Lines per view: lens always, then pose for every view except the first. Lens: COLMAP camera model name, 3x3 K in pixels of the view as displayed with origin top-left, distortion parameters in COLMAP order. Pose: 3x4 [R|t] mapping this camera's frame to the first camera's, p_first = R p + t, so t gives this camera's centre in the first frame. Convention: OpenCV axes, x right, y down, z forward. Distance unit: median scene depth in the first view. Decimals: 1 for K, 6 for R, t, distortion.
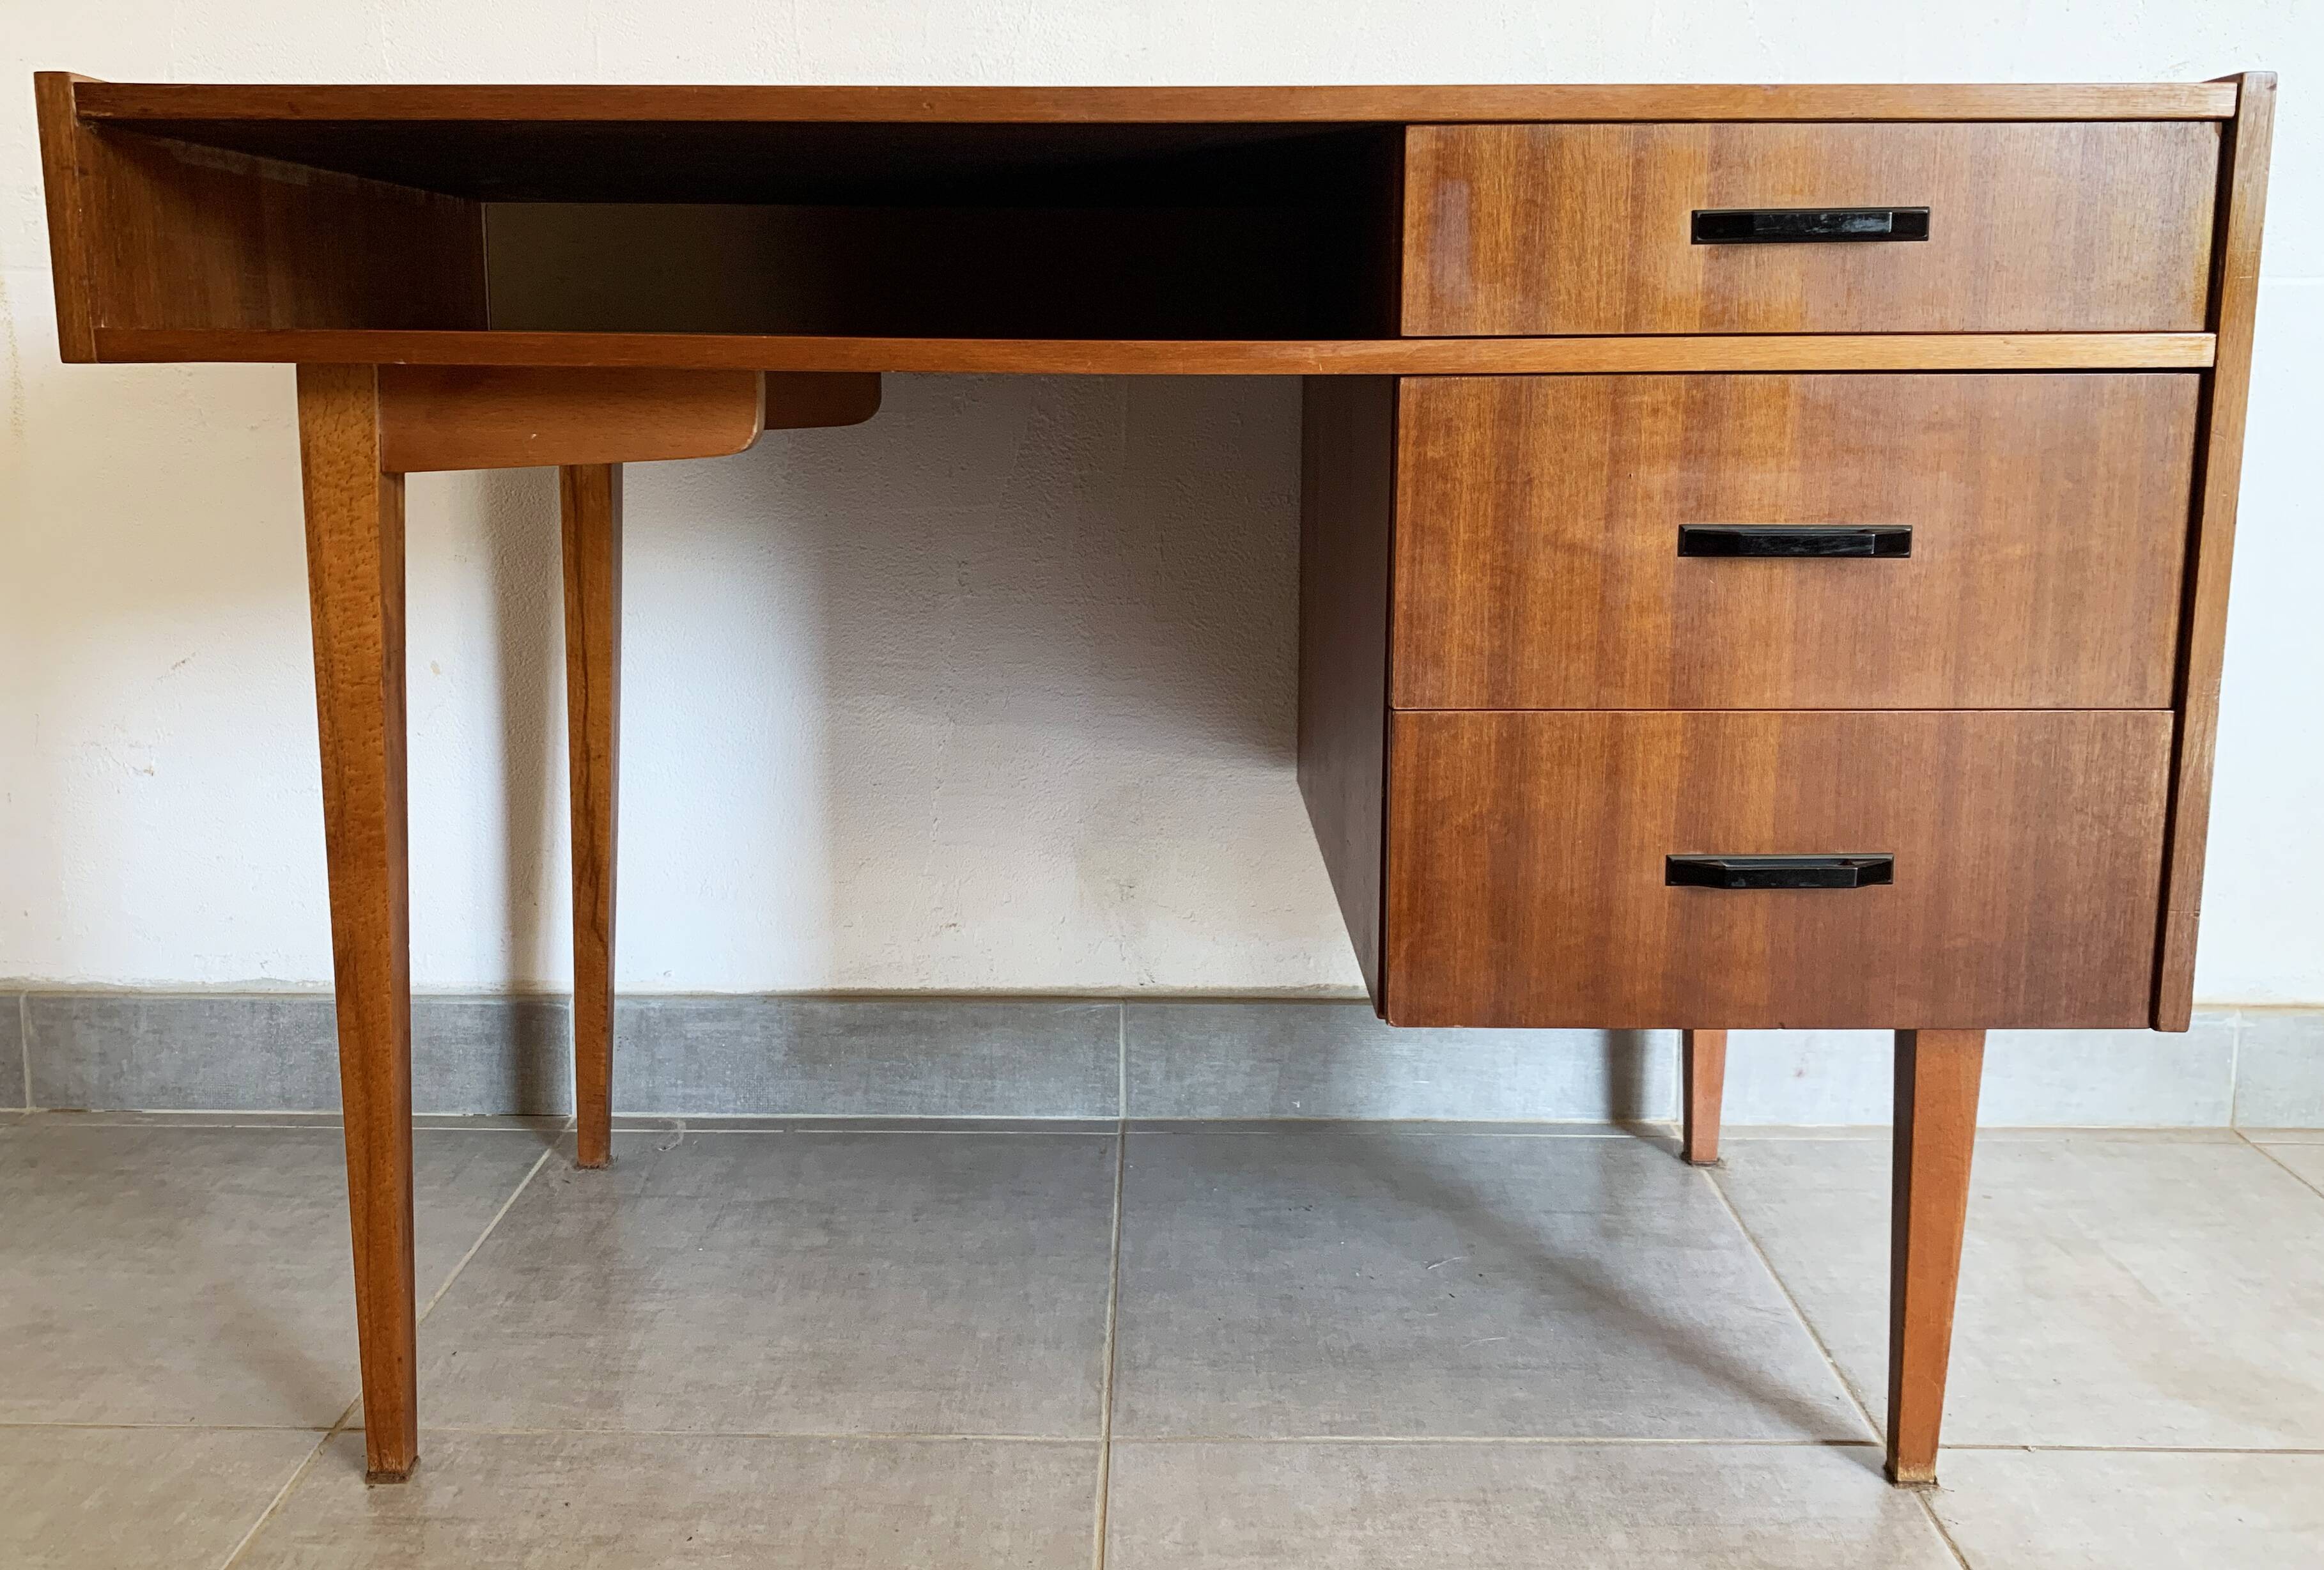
lens RADIAL K [[1974.2, 0, 1141.0], [0, 1974.2, 668.5], [0, 0, 1]] dist [-0.008162, 0.022046]
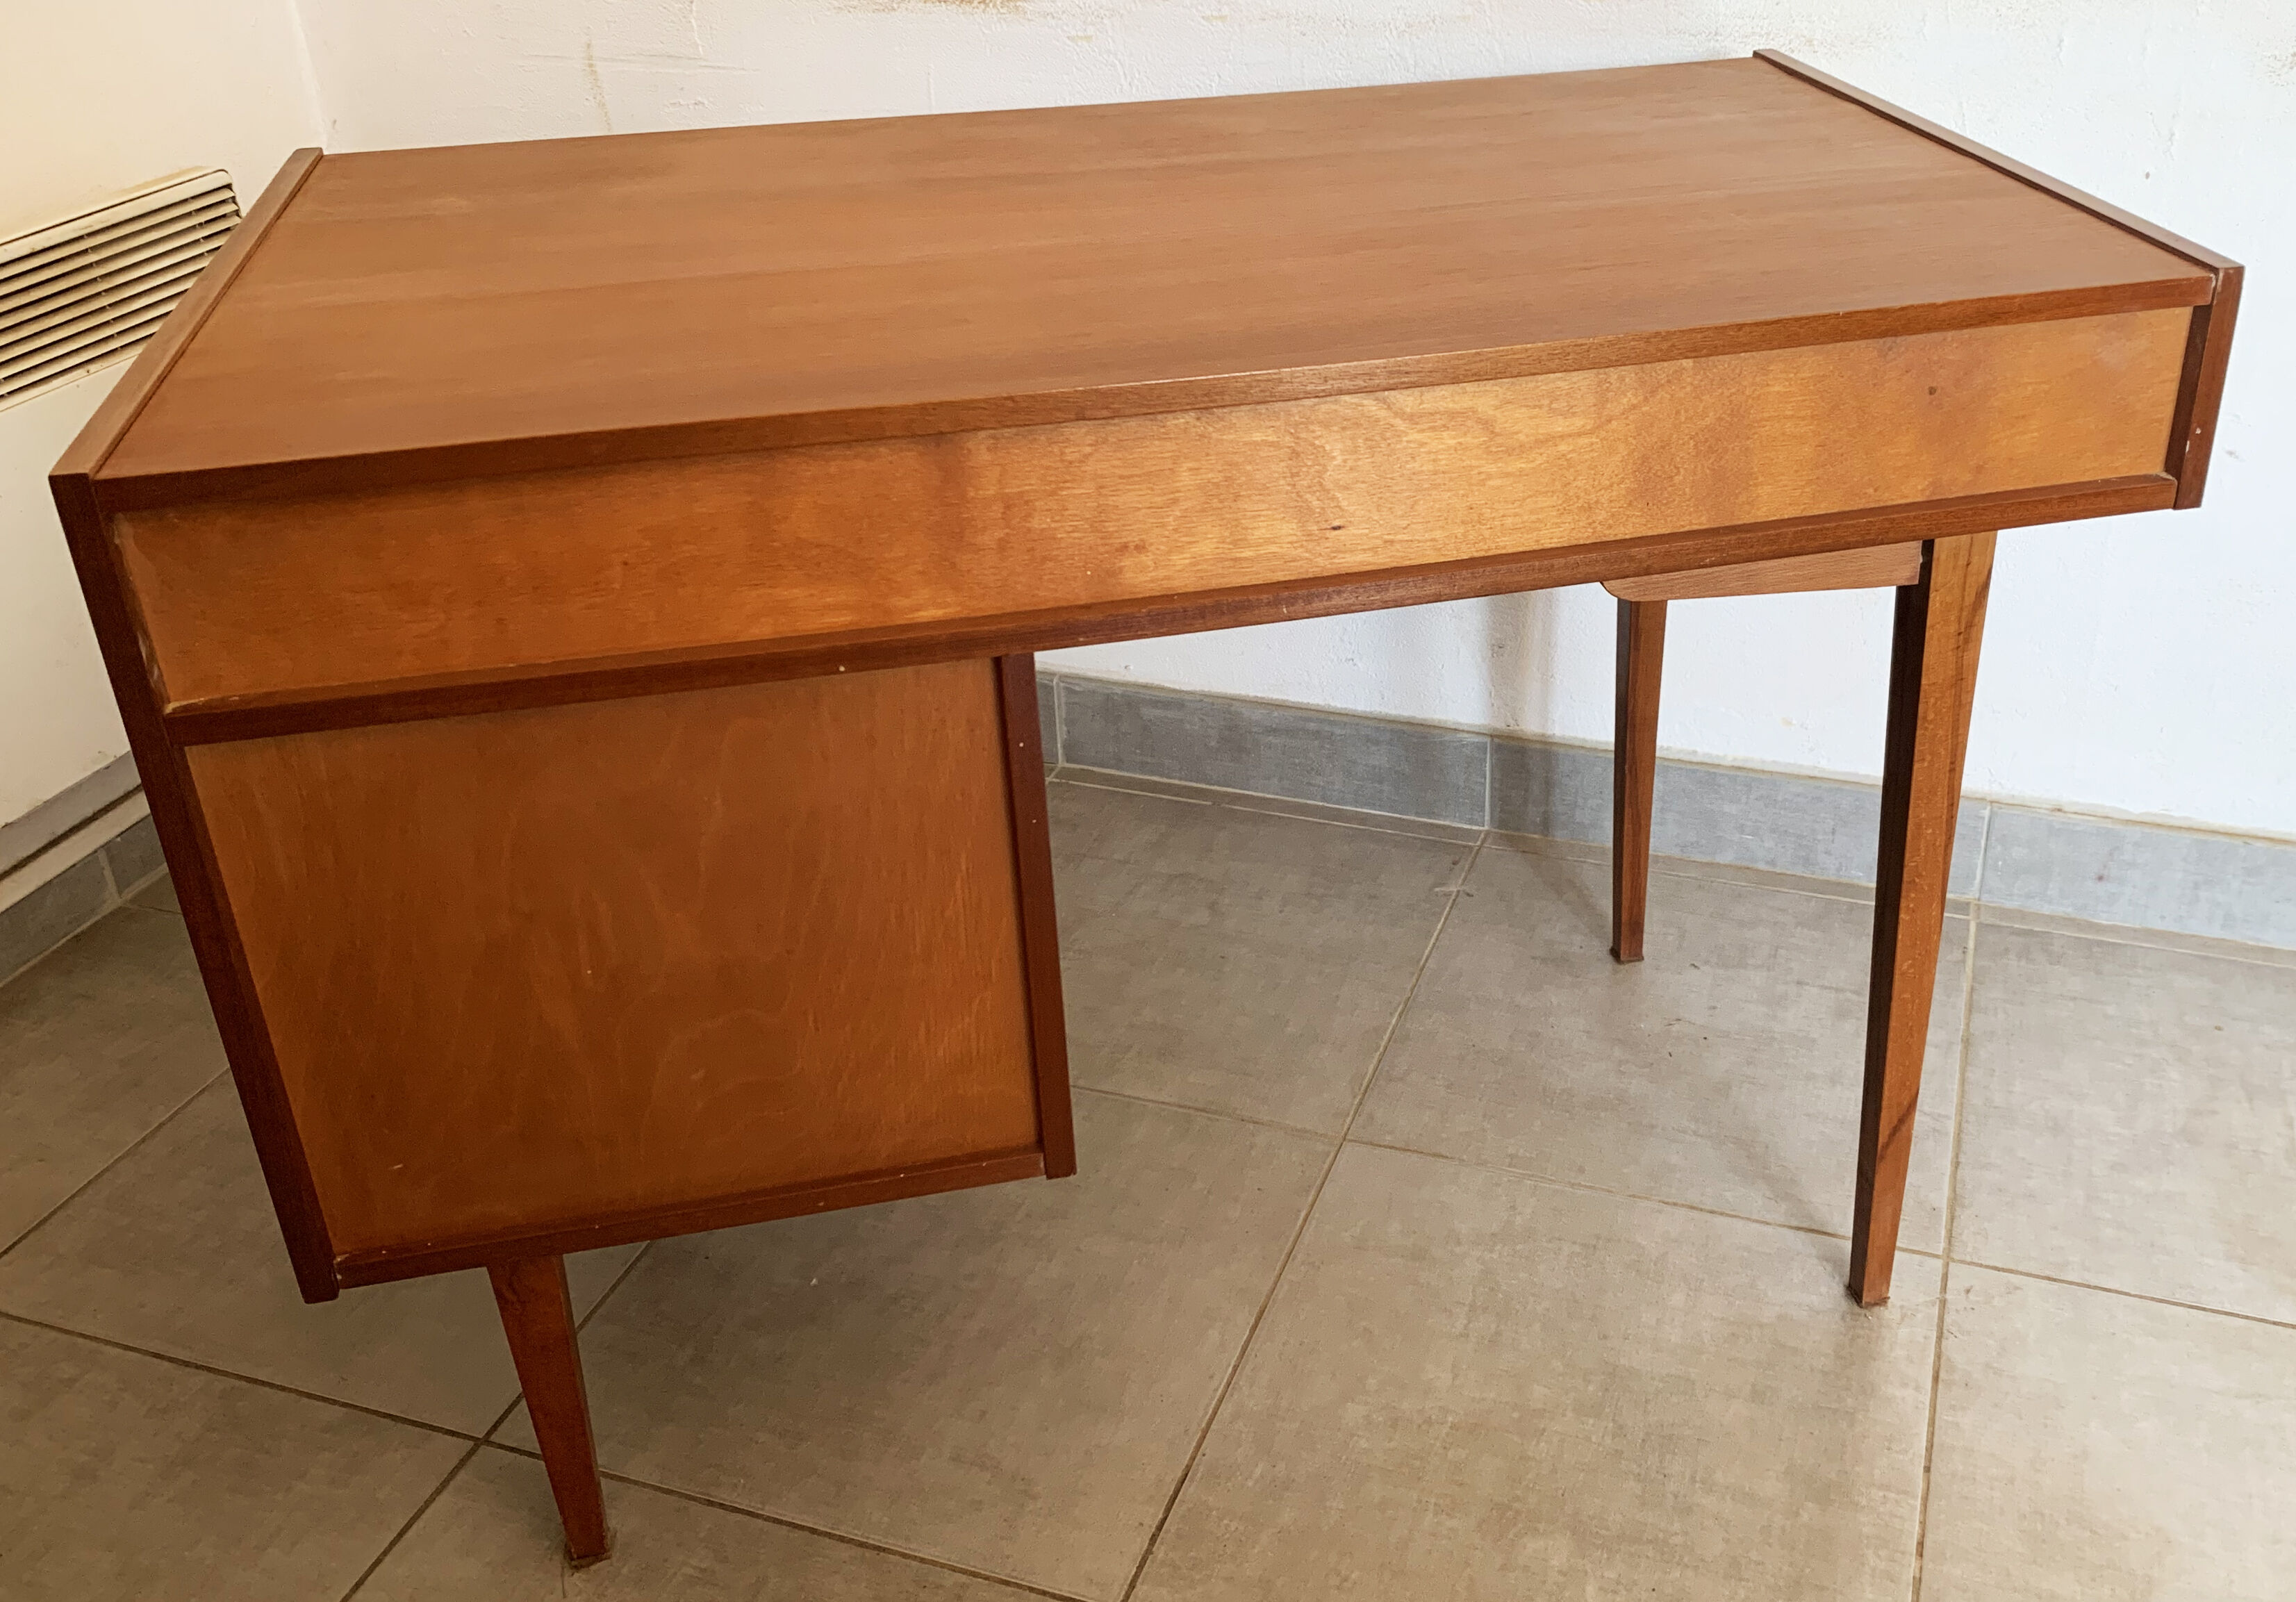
lens RADIAL K [[2097.0, 0, 1289.3], [0, 2097.0, 706.7], [0, 0, 1]] dist [-0.012220, 0.000000]
pose [[0.952391, 0.121229, -0.279740, 0.291136], [-0.023854, 0.944363, 0.328040, -0.329610], [0.303944, -0.305749, 0.902294, -0.187366]]
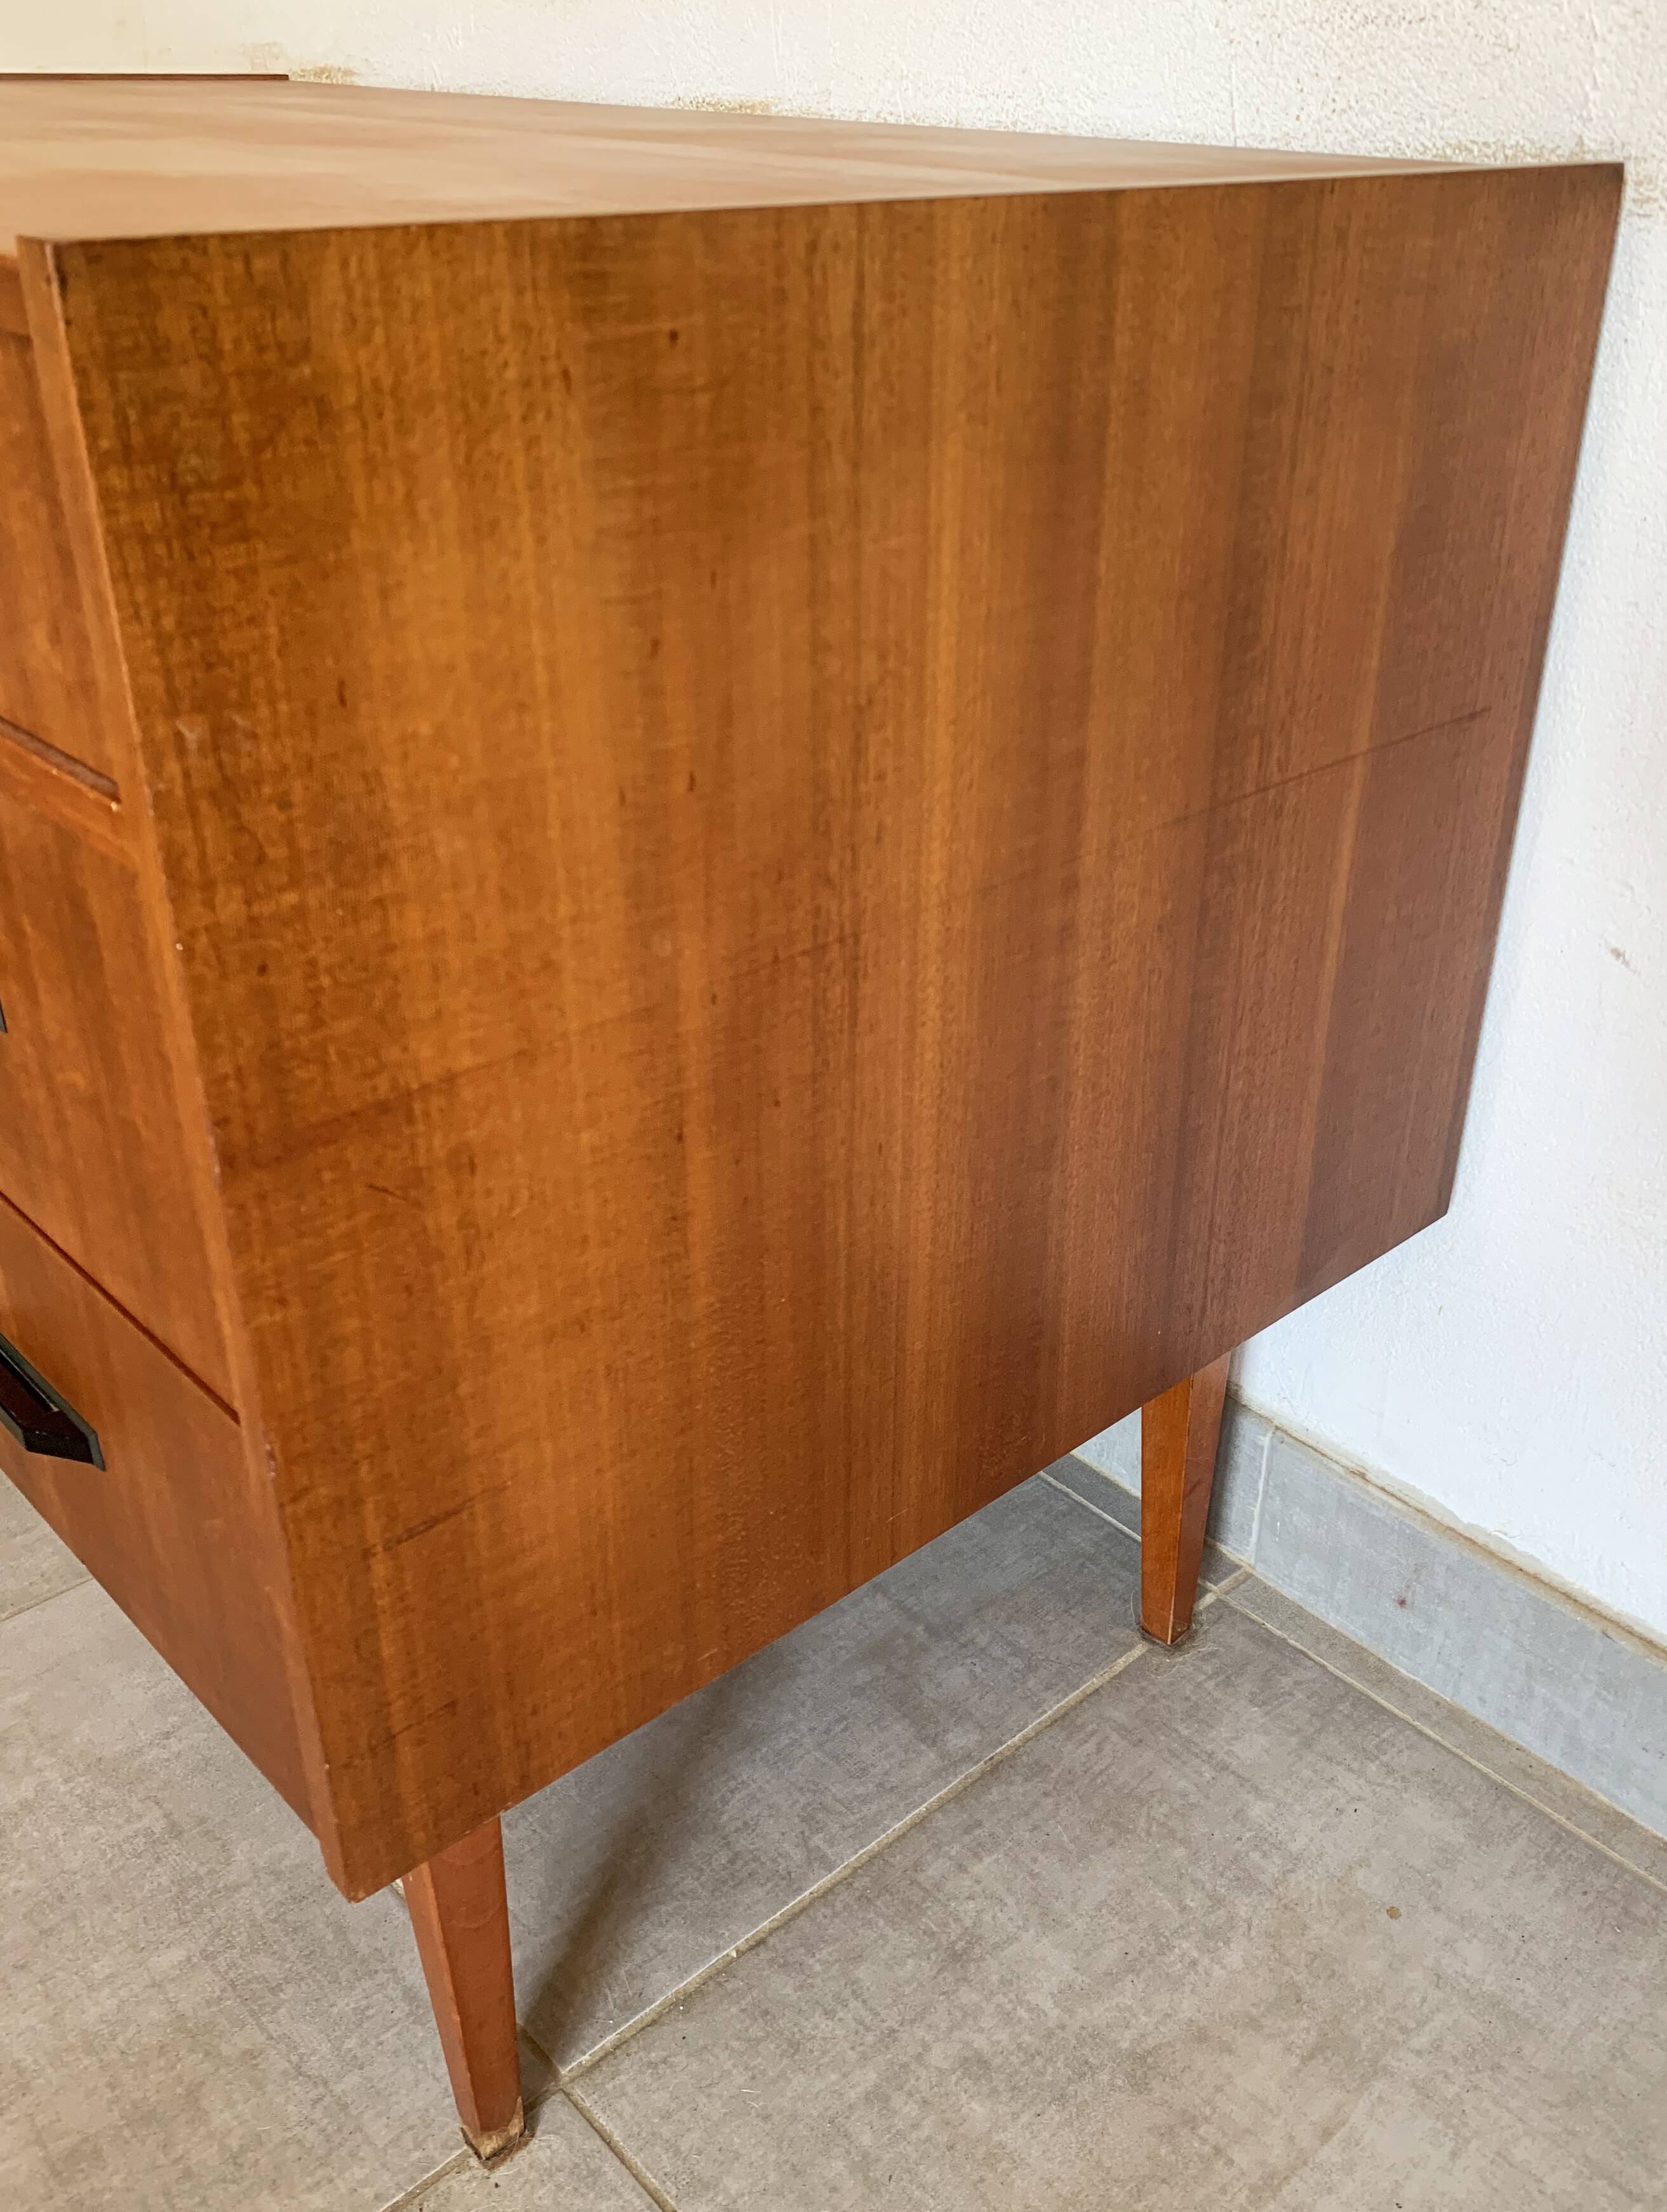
lens RADIAL K [[1956.6, 0, 957.9], [0, 1956.6, 1105.2], [0, 0, 1]] dist [0.017171, -0.017106]
pose [[0.703873, 0.353448, -0.616147, 0.764912], [-0.134739, 0.918102, 0.372739, -0.236055], [0.697430, -0.179342, 0.693850, 0.609993]]
